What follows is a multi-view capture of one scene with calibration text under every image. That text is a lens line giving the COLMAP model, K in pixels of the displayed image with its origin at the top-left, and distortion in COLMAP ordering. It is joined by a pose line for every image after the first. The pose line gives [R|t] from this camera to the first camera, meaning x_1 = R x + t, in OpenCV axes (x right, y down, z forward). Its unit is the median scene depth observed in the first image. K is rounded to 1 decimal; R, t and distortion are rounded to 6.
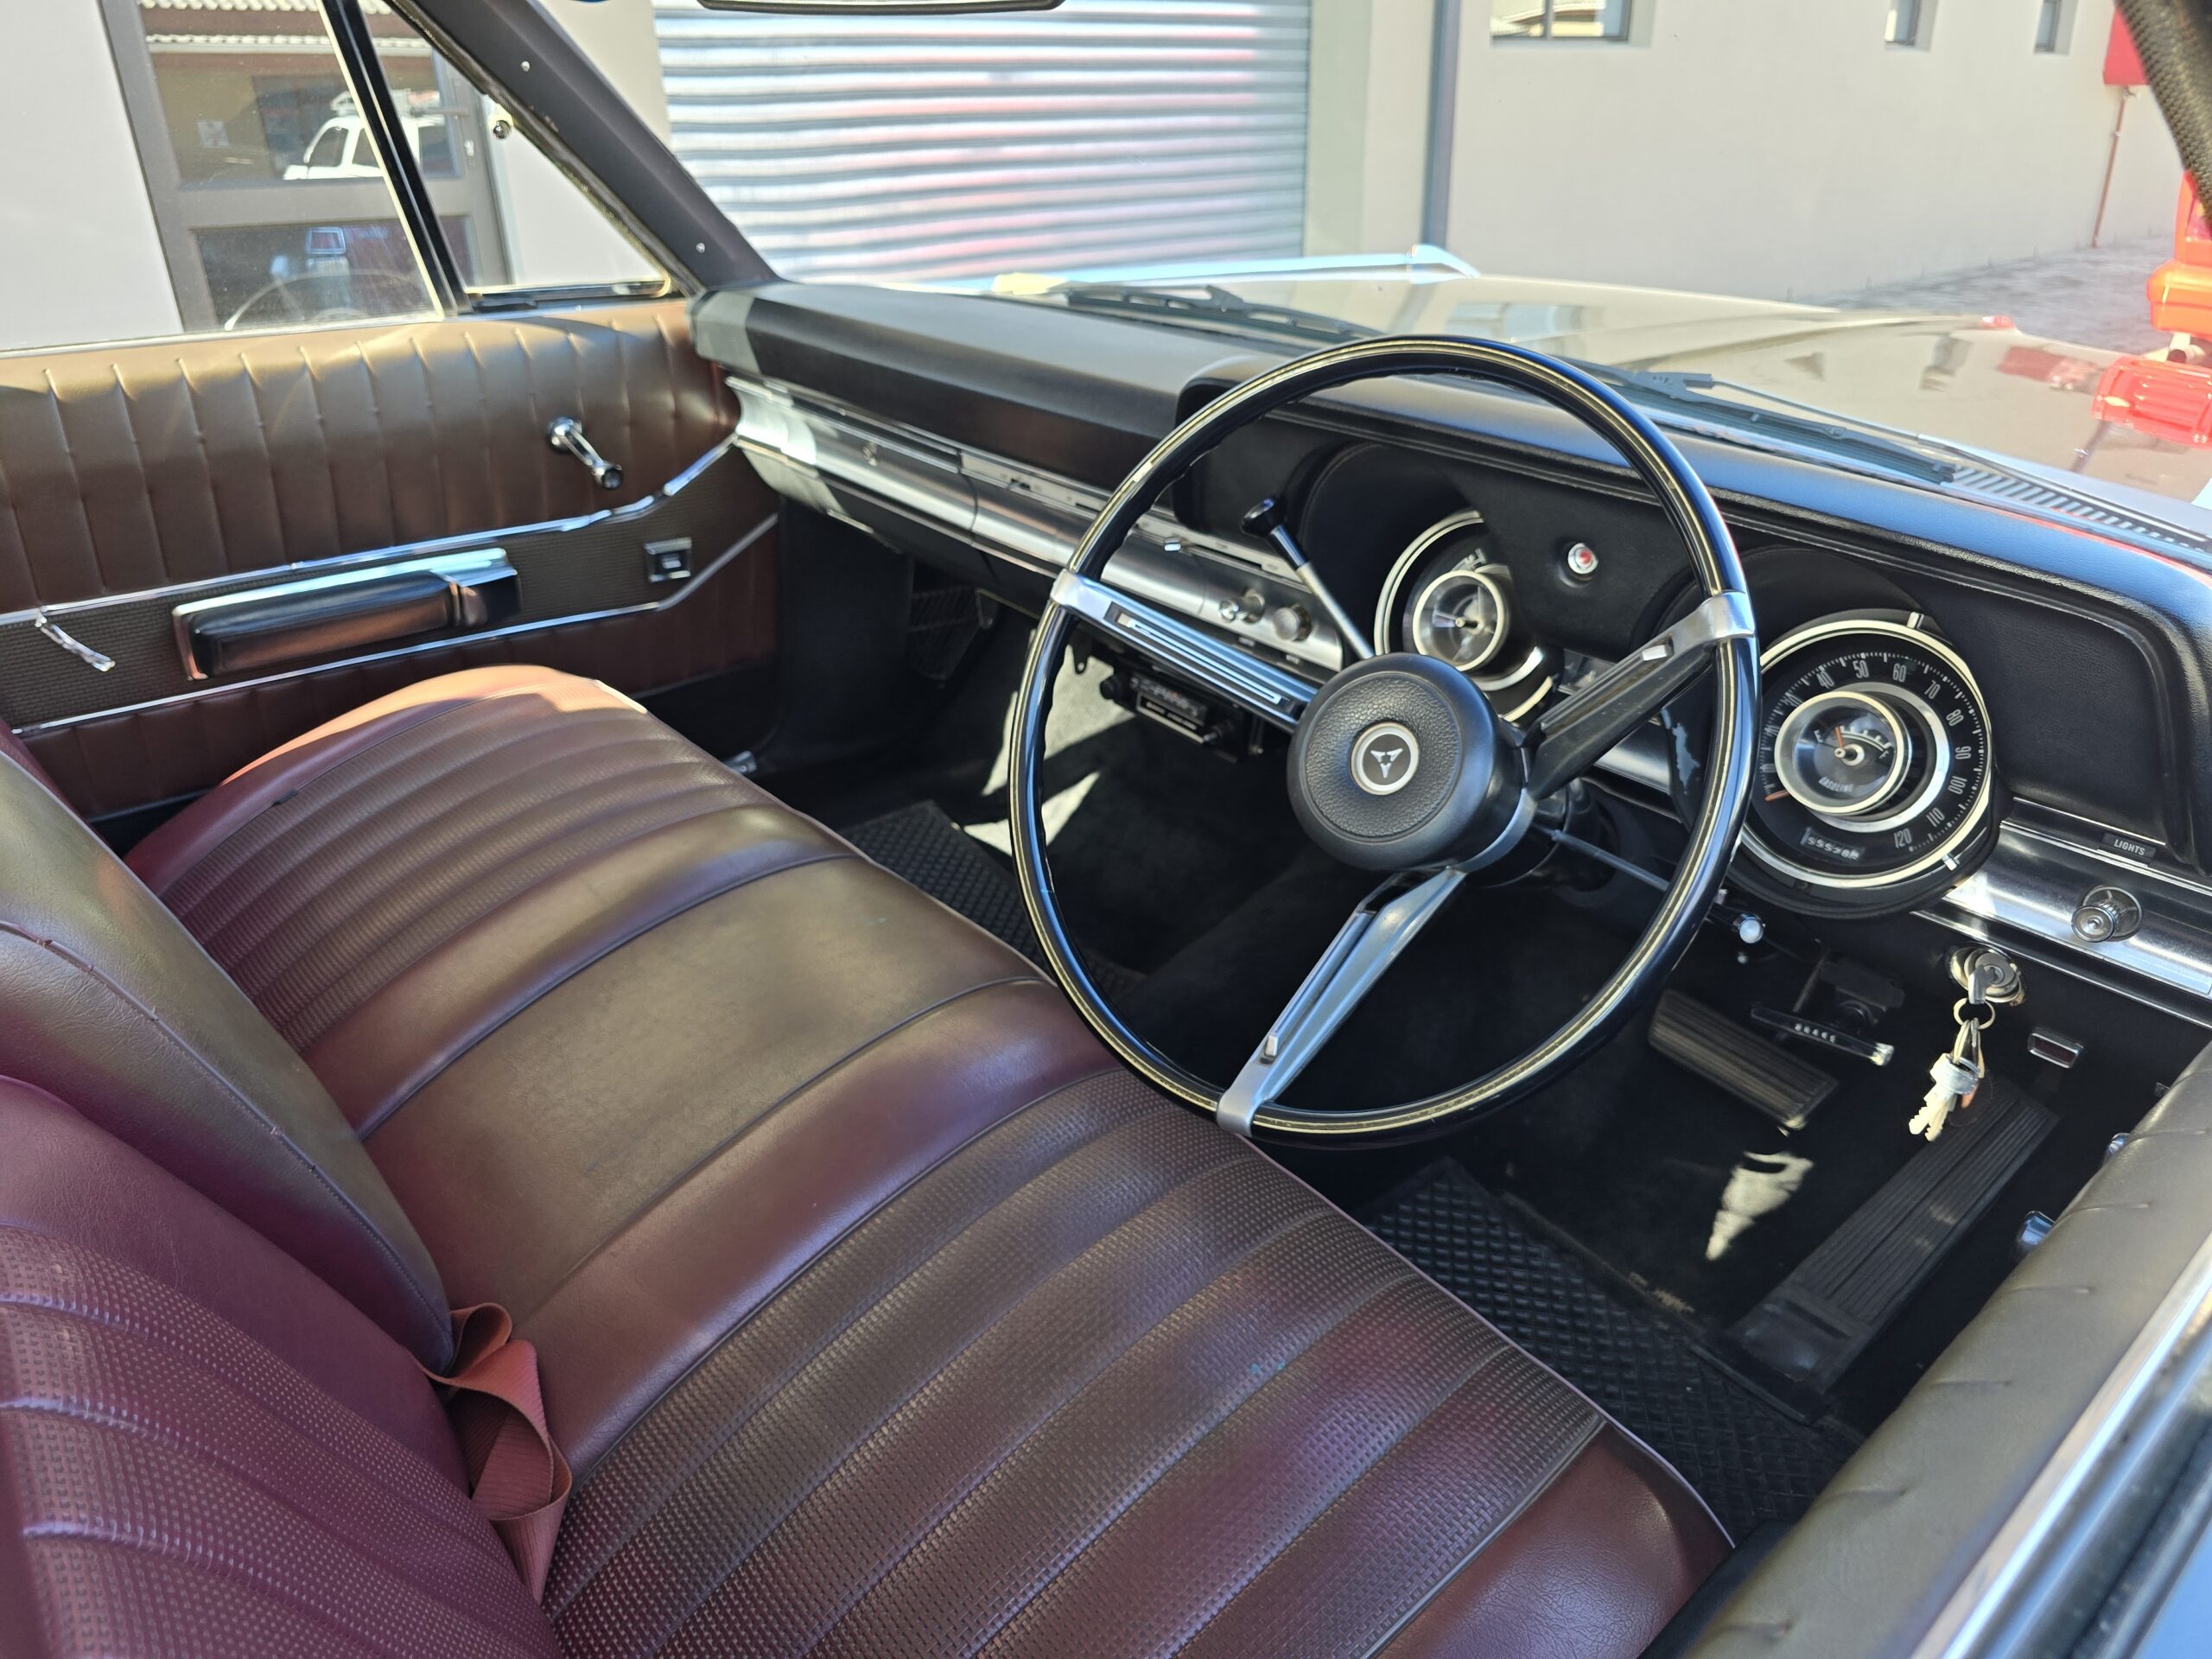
lens RADIAL K [[1471.4, 0, 1105.8], [0, 1471.4, 806.8], [0, 0, 1]] dist [0.039703, -0.057933]
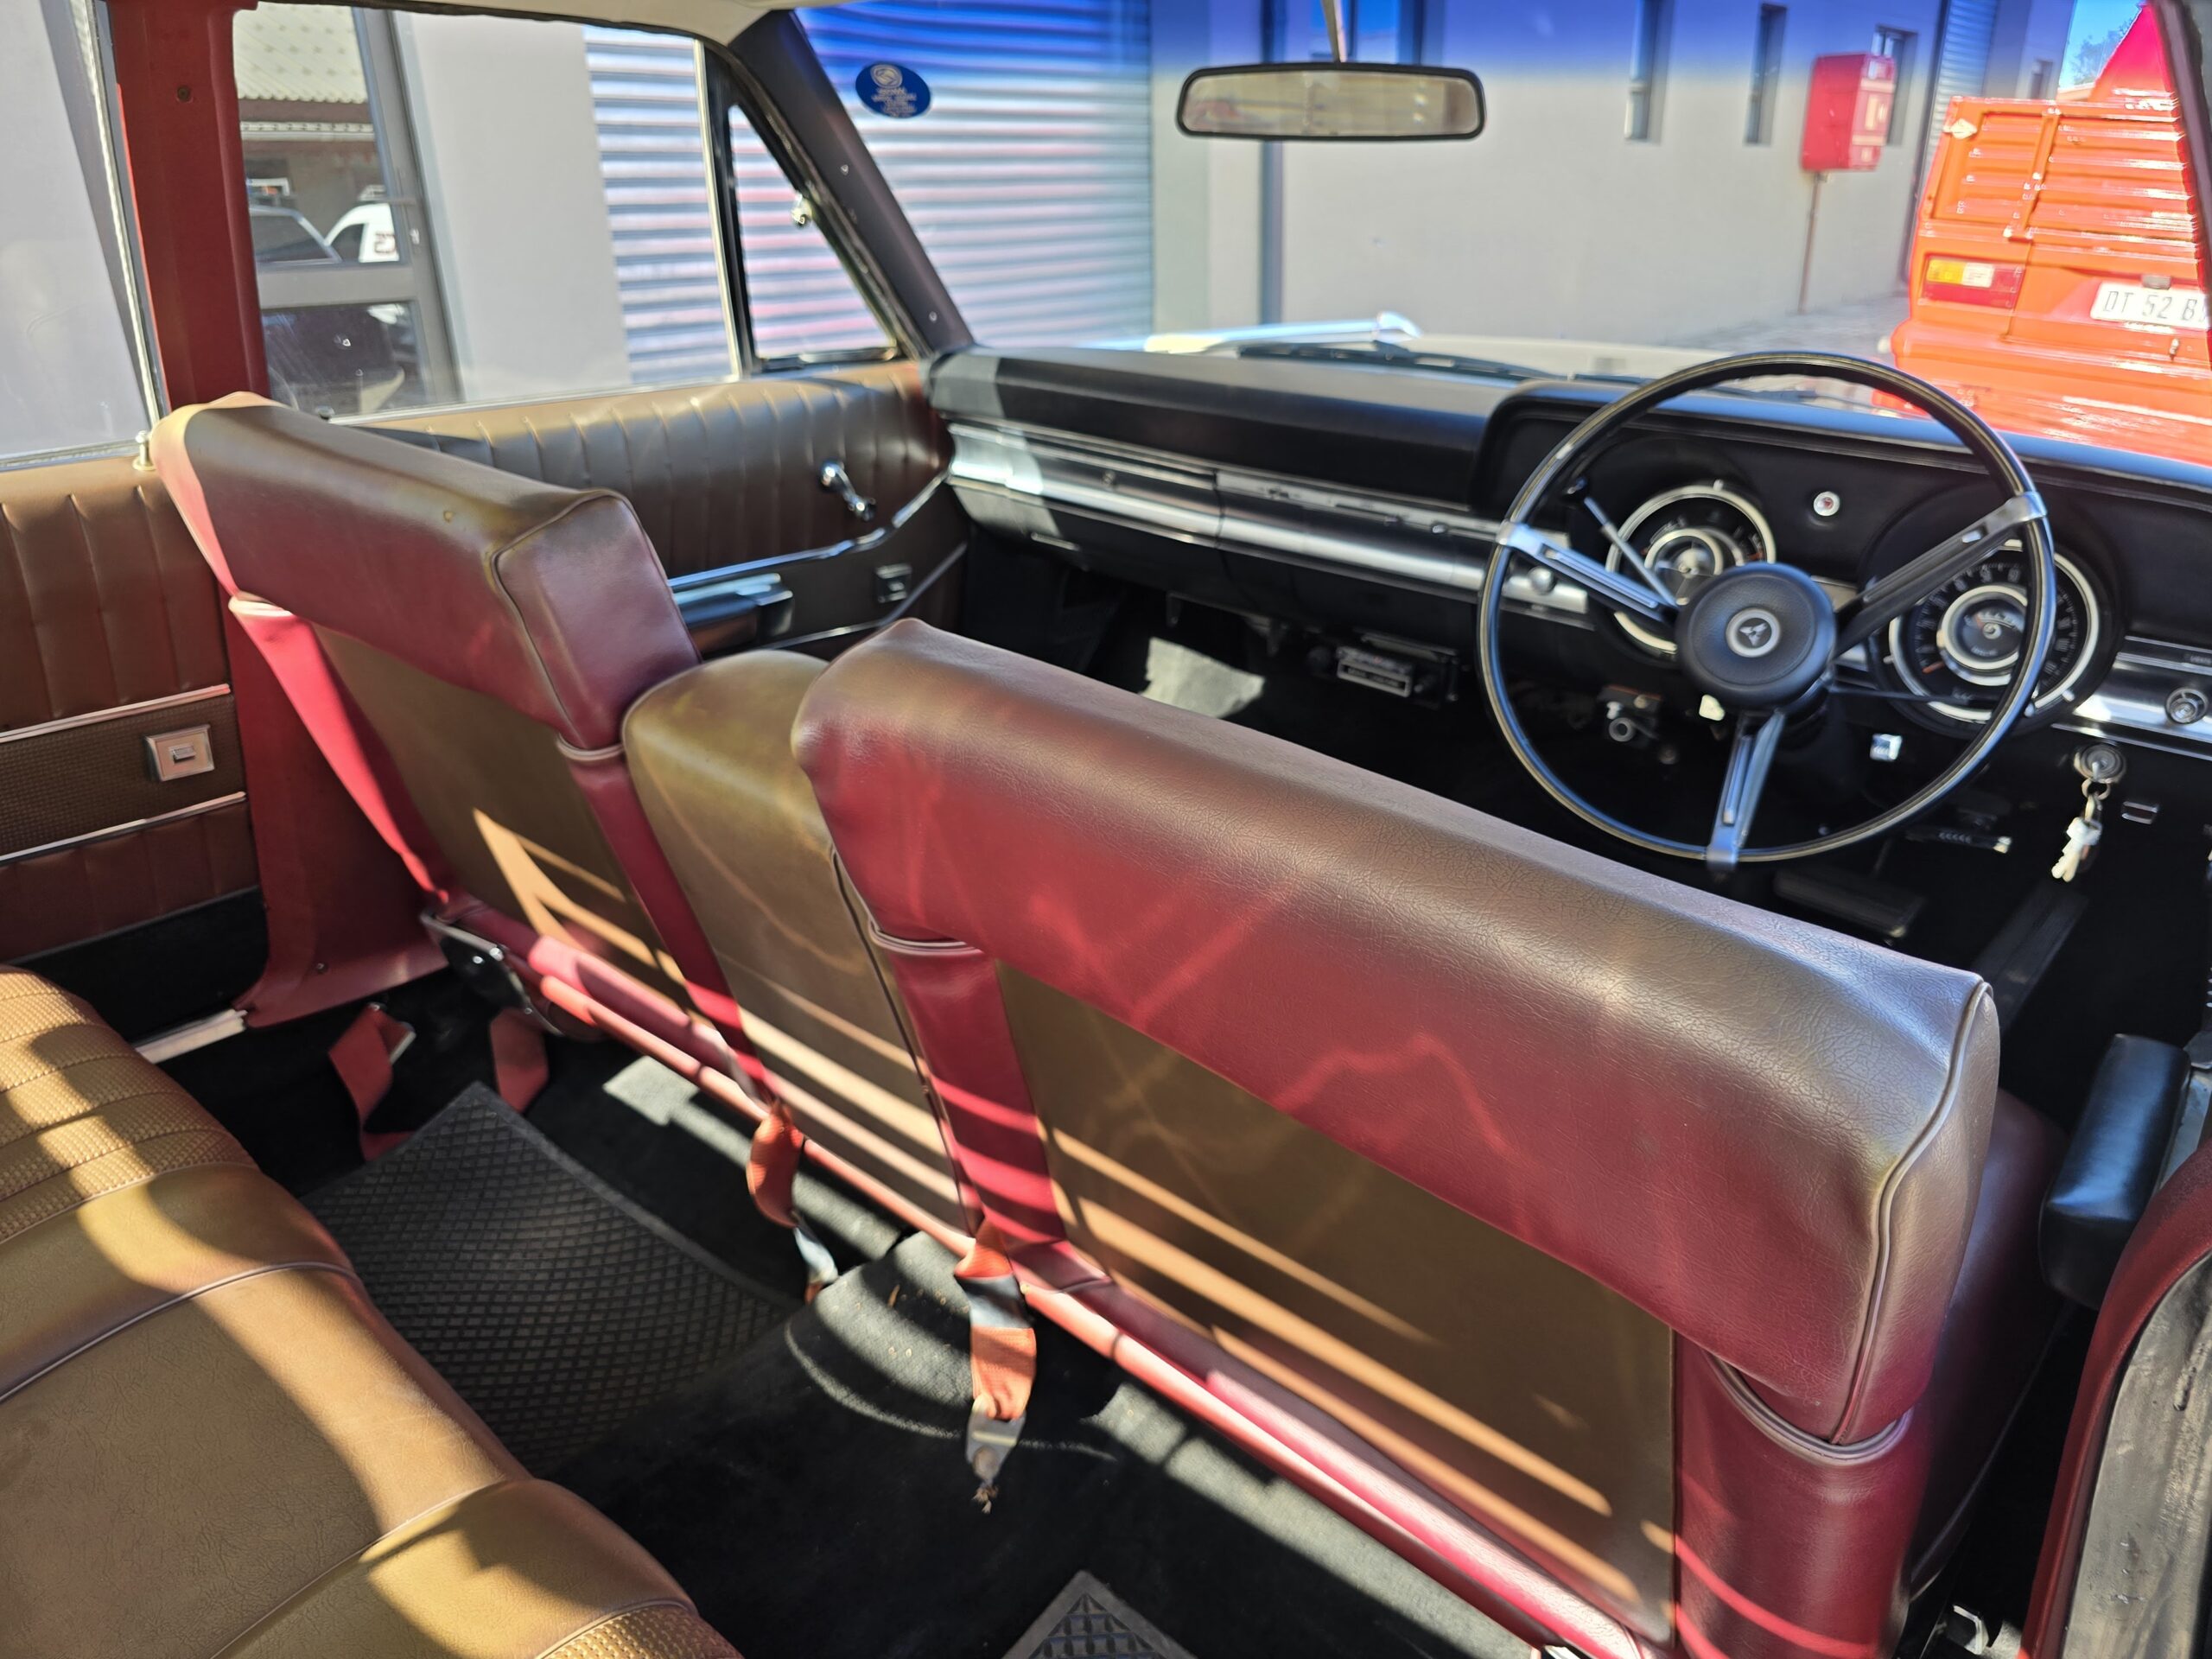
lens RADIAL K [[1496.5, 0, 1106.0], [0, 1496.5, 829.5], [0, 0, 1]] dist [0.018040, 0.000361]
pose [[0.984081, -0.068276, 0.164083, -0.383385], [0.074844, 0.996609, -0.034181, 0.090359], [-0.161193, 0.045917, 0.985854, -0.206724]]
